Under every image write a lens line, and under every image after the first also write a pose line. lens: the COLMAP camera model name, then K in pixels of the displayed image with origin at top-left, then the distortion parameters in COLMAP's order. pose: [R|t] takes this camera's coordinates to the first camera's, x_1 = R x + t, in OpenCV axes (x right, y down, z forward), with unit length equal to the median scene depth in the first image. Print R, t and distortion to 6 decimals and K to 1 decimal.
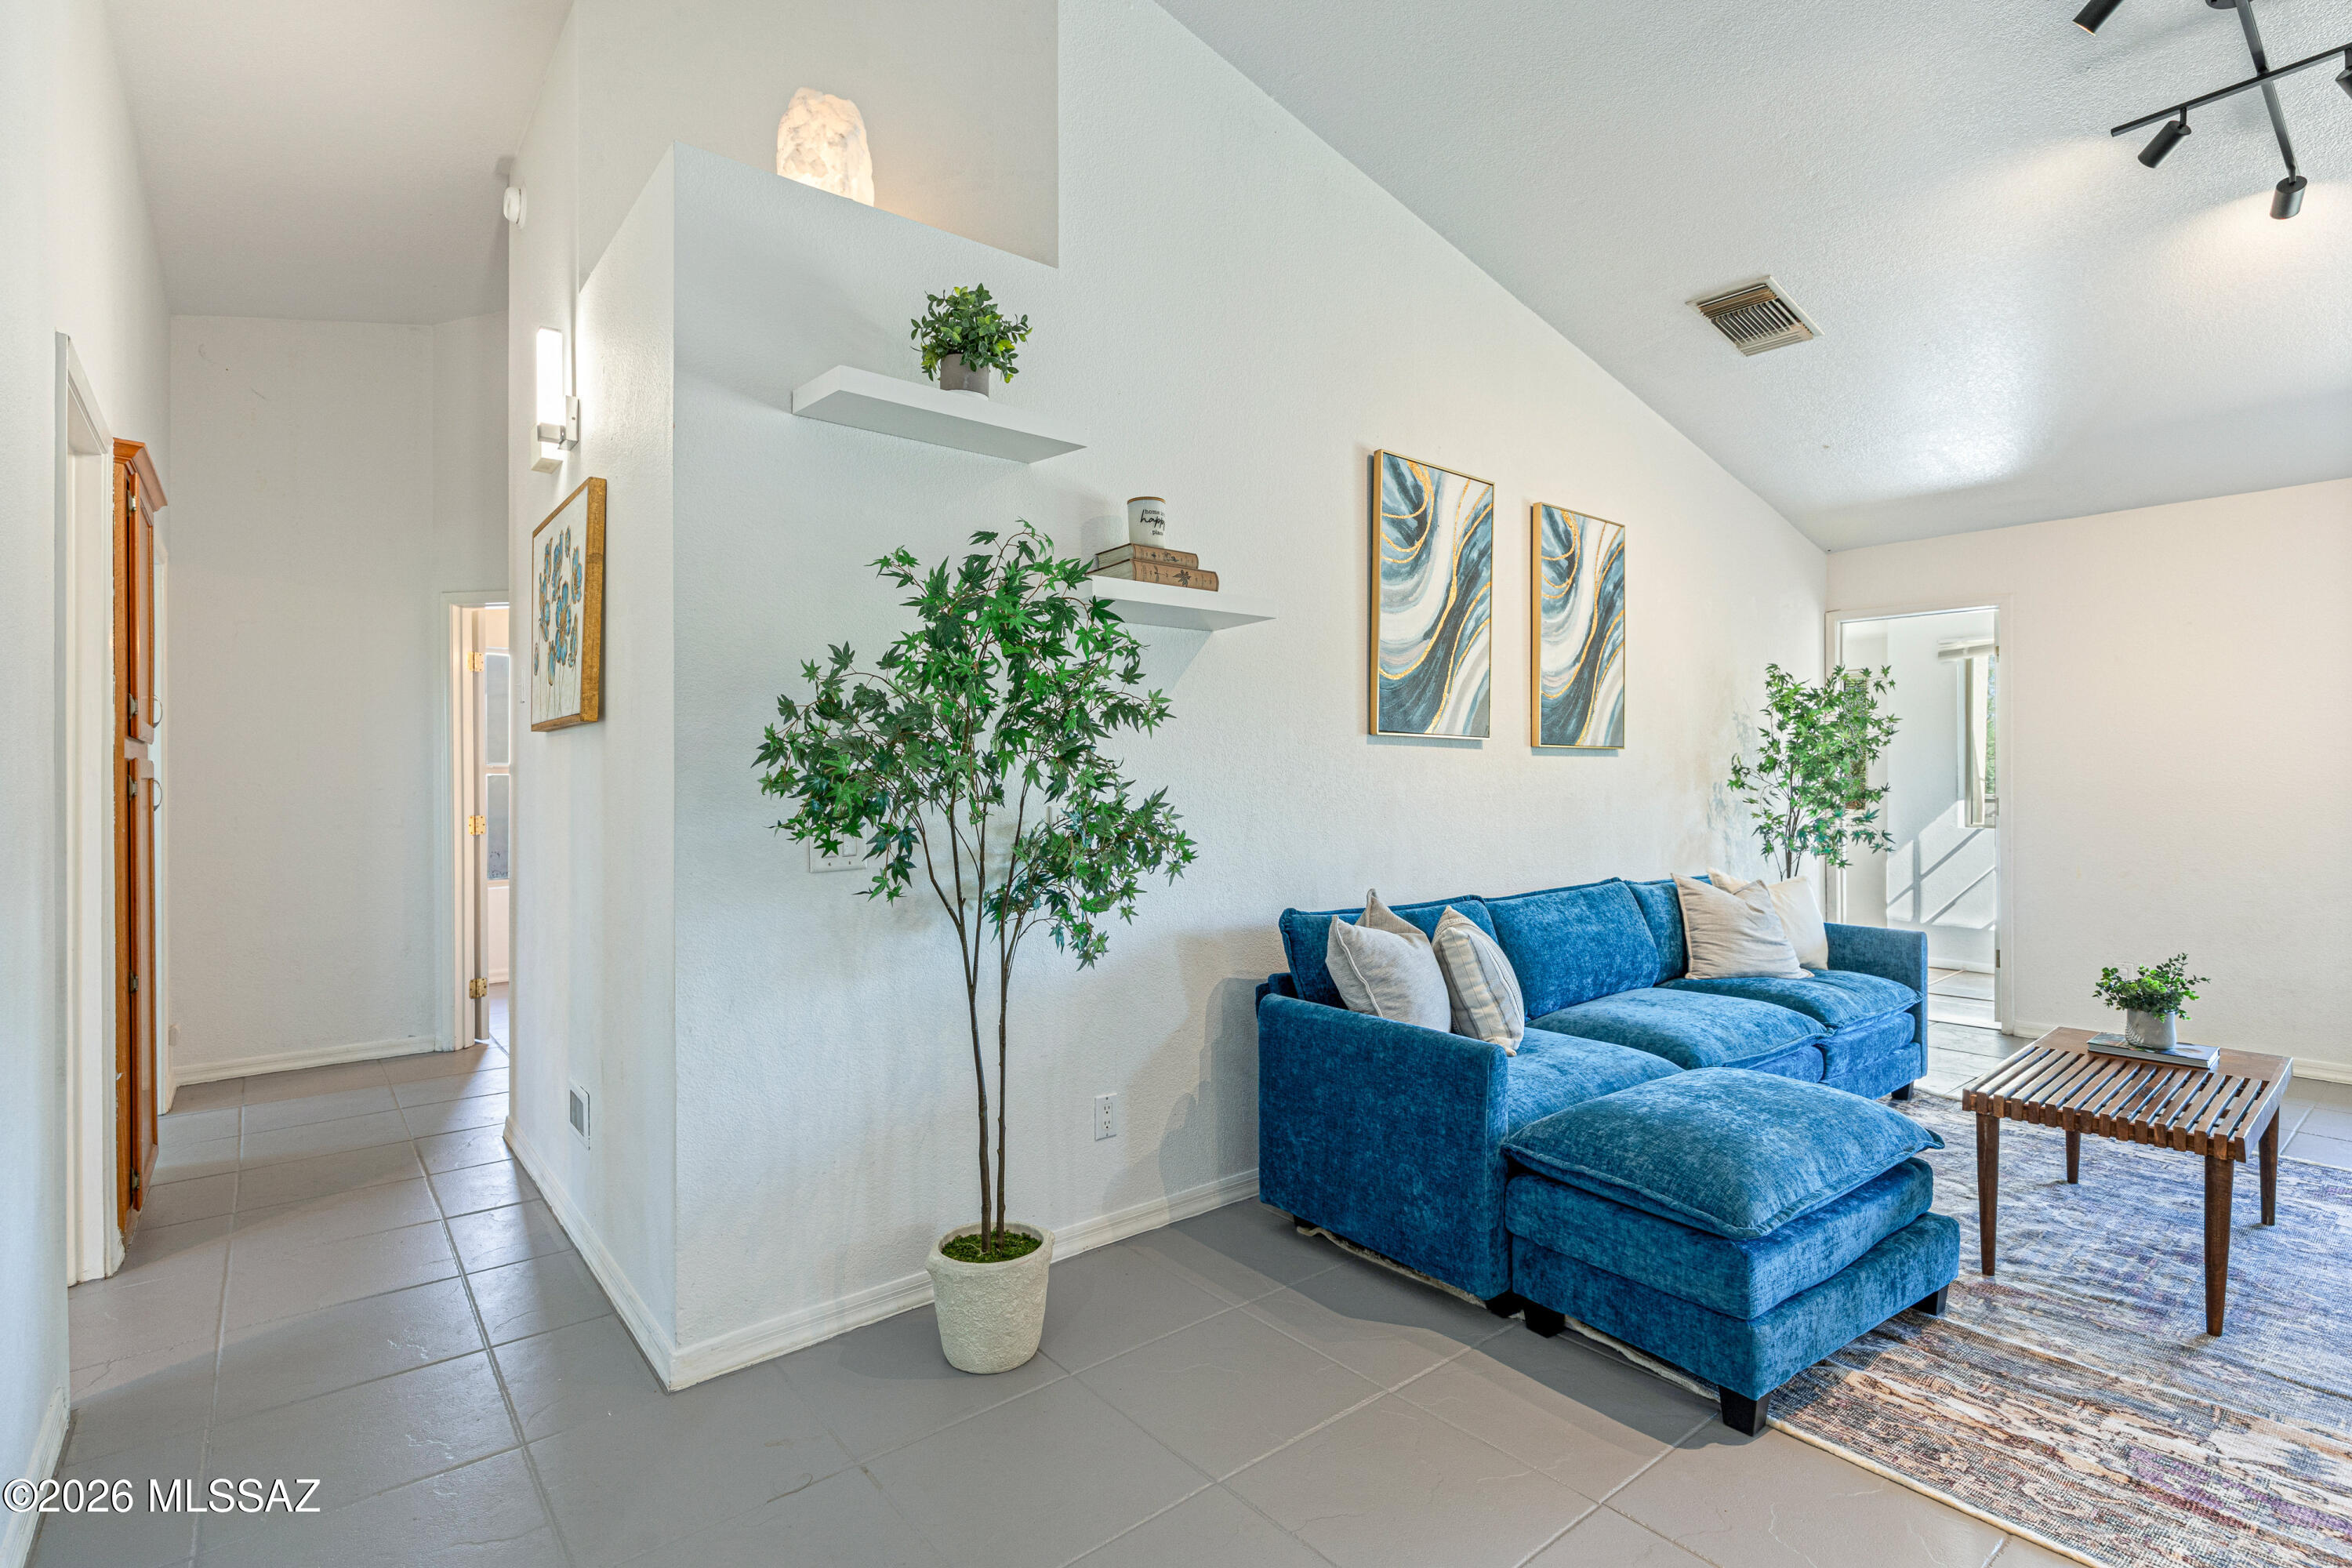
lens RADIAL K [[1097.6, 0, 1169.1], [0, 1097.6, 782.0], [0, 0, 1]] dist [0.005141, -0.001950]
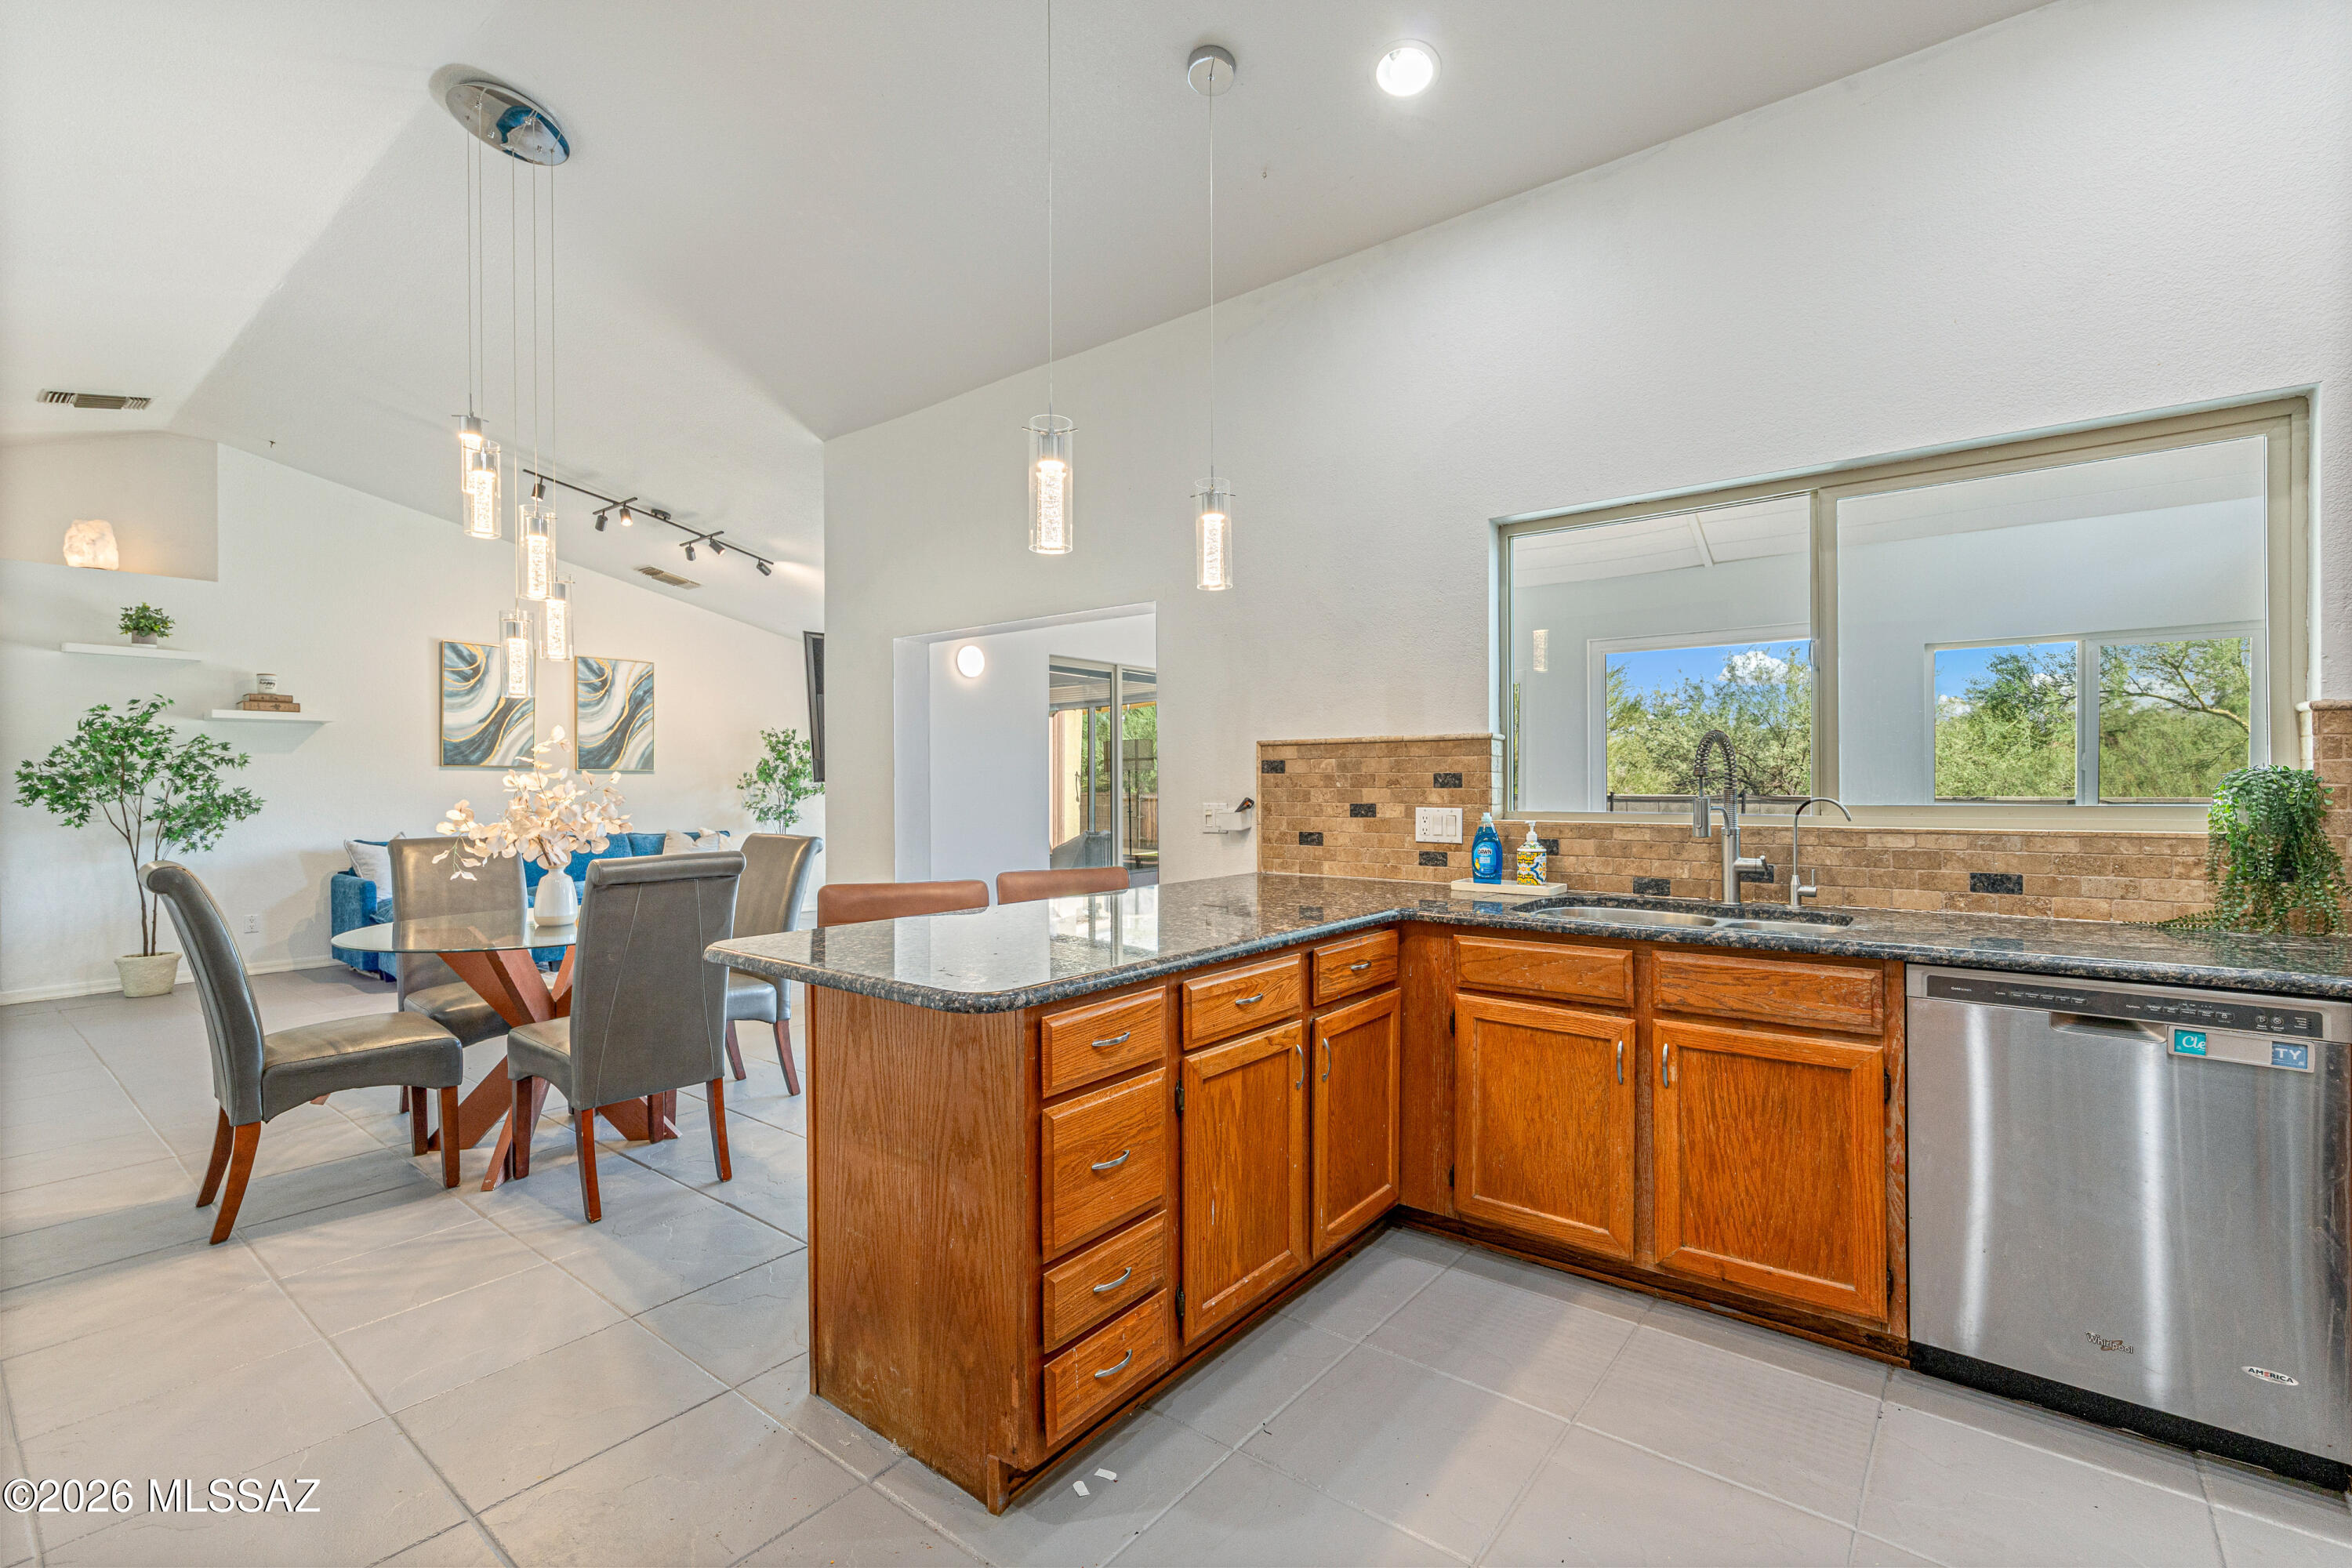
lens RADIAL K [[1056.5, 0, 1228.3], [0, 1056.5, 790.2], [0, 0, 1]] dist [-0.006016, 0.002247]
pose [[0.971642, -0.006529, 0.236367, 1.216901], [0.006213, 0.999979, 0.002079, 0.011281], [-0.236376, -0.000551, 0.971662, -1.454814]]
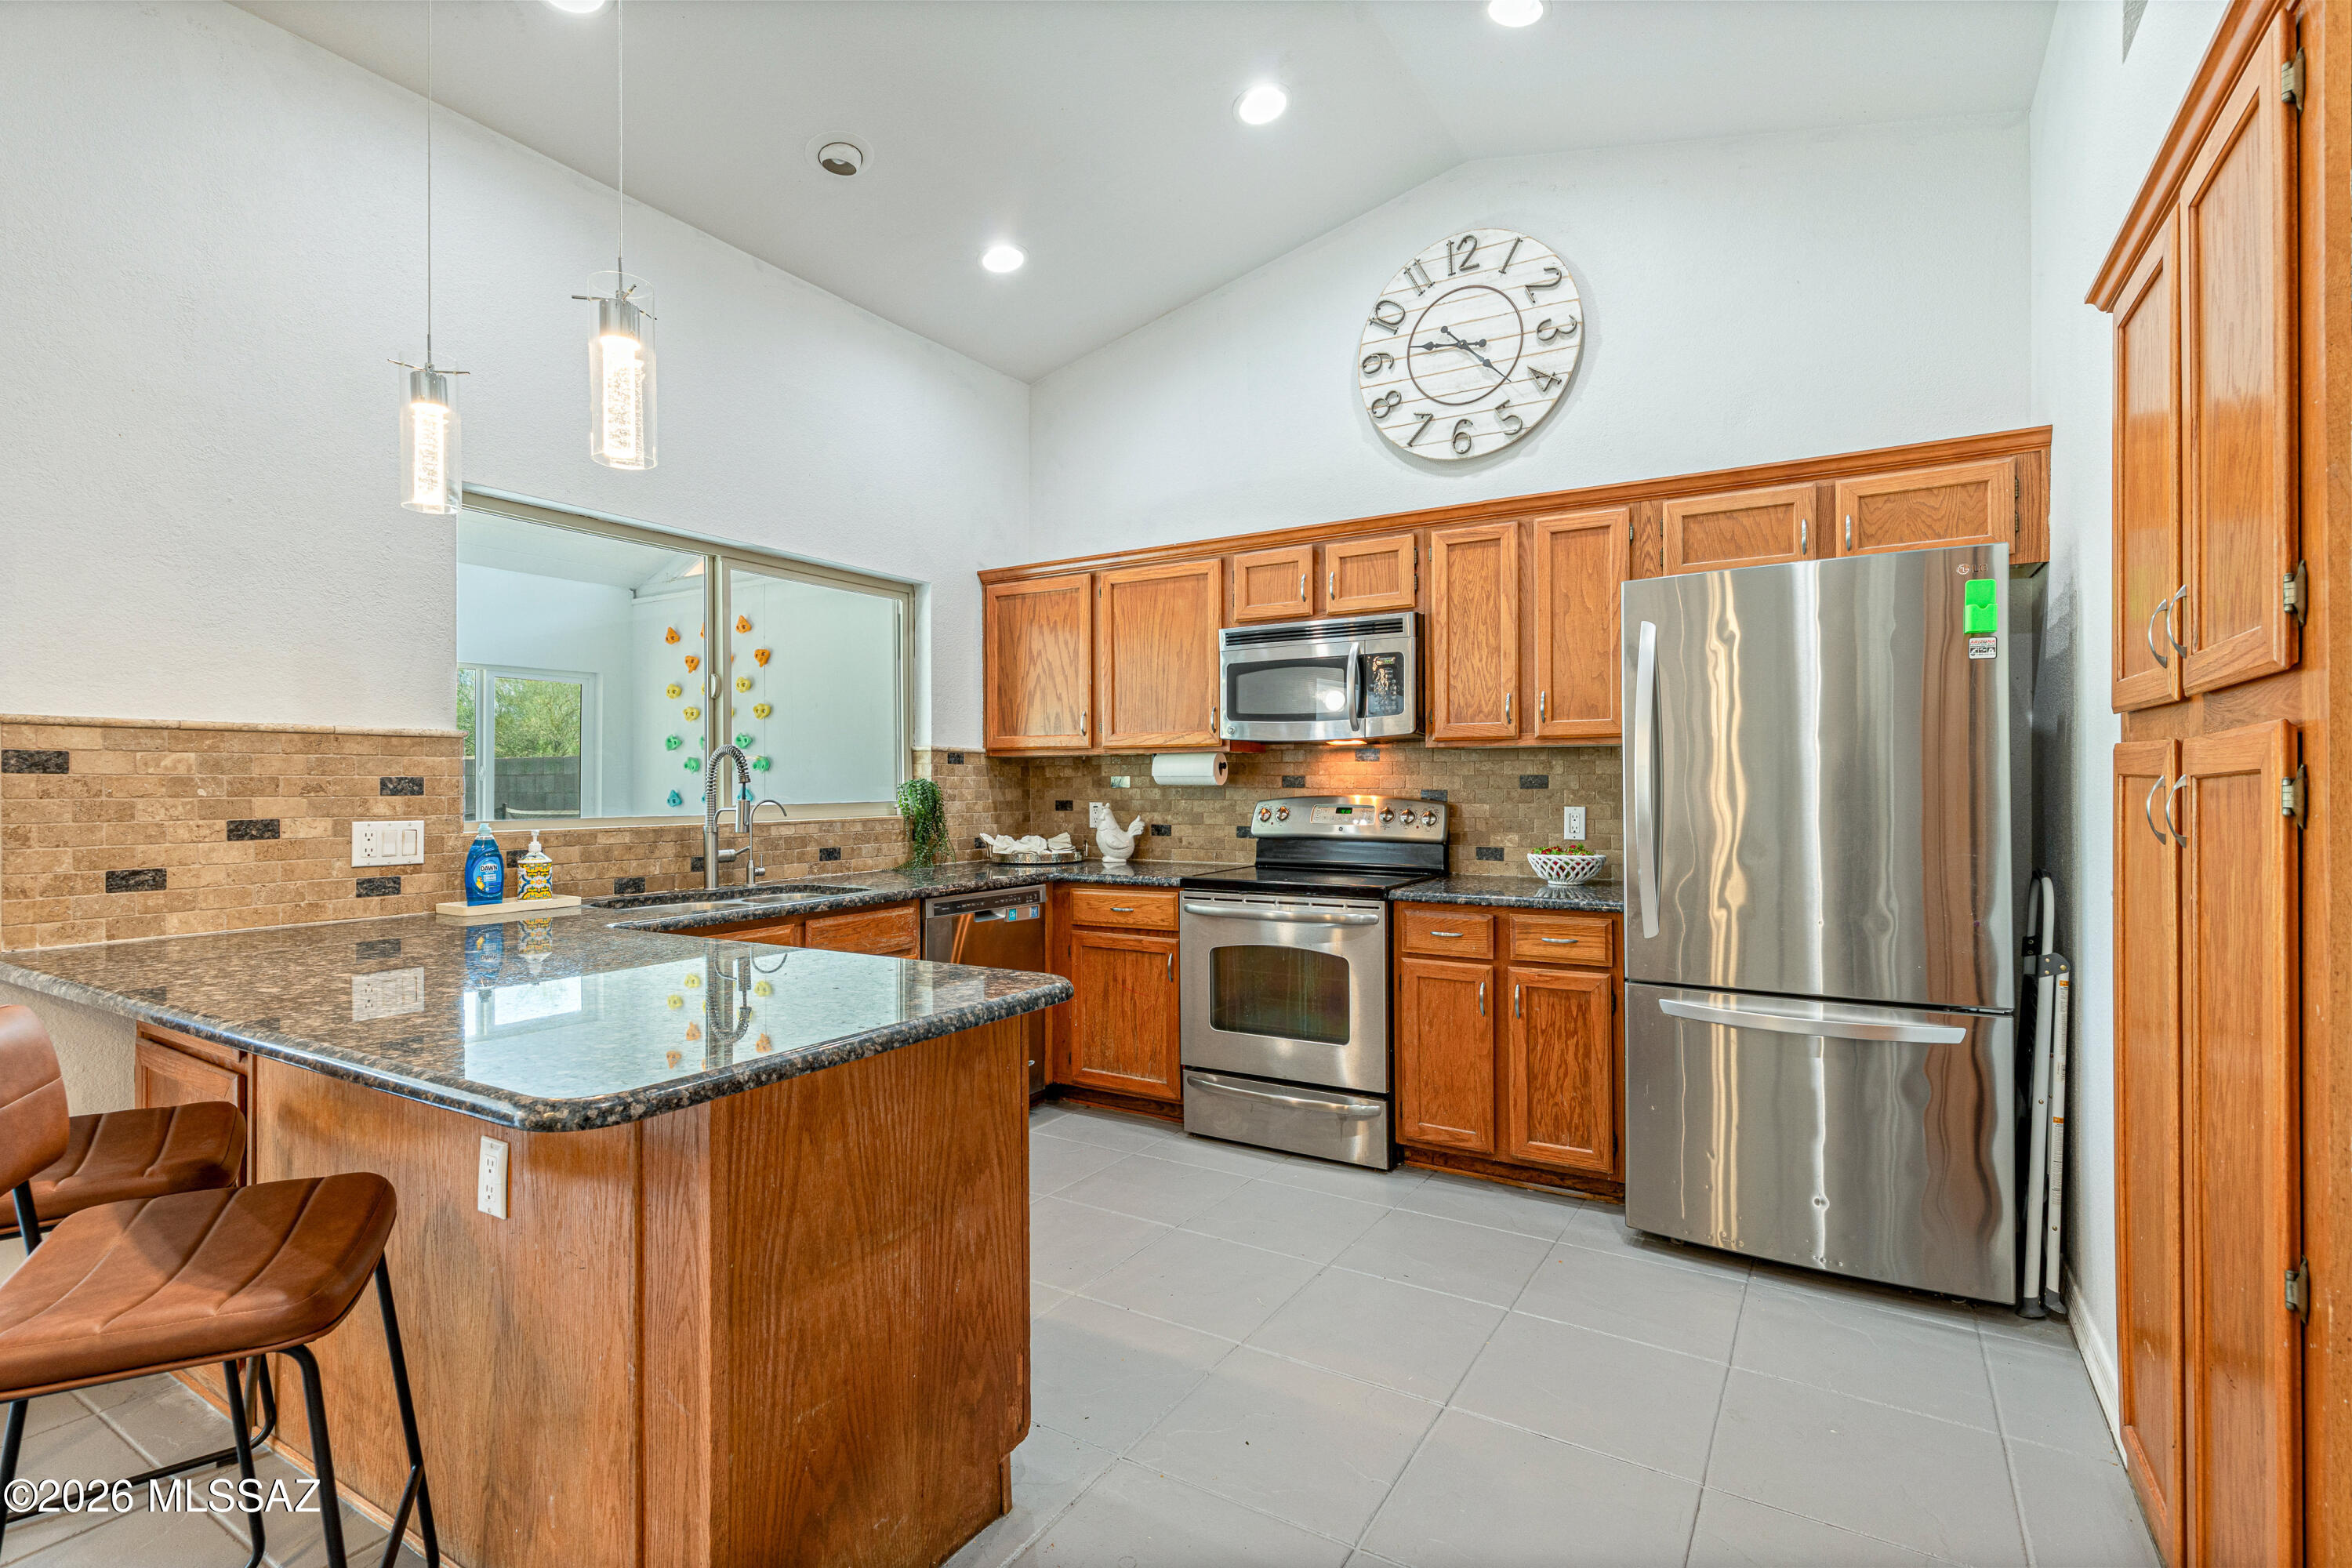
lens RADIAL K [[1097.6, 0, 1187.5], [0, 1097.6, 779.1], [0, 0, 1]] dist [0.005141, -0.001950]
pose [[-0.346697, 0.005222, 0.937962, -1.304384], [0.009040, 0.999957, -0.002225, -0.007290], [-0.937933, 0.007708, -0.346730, 1.537566]]
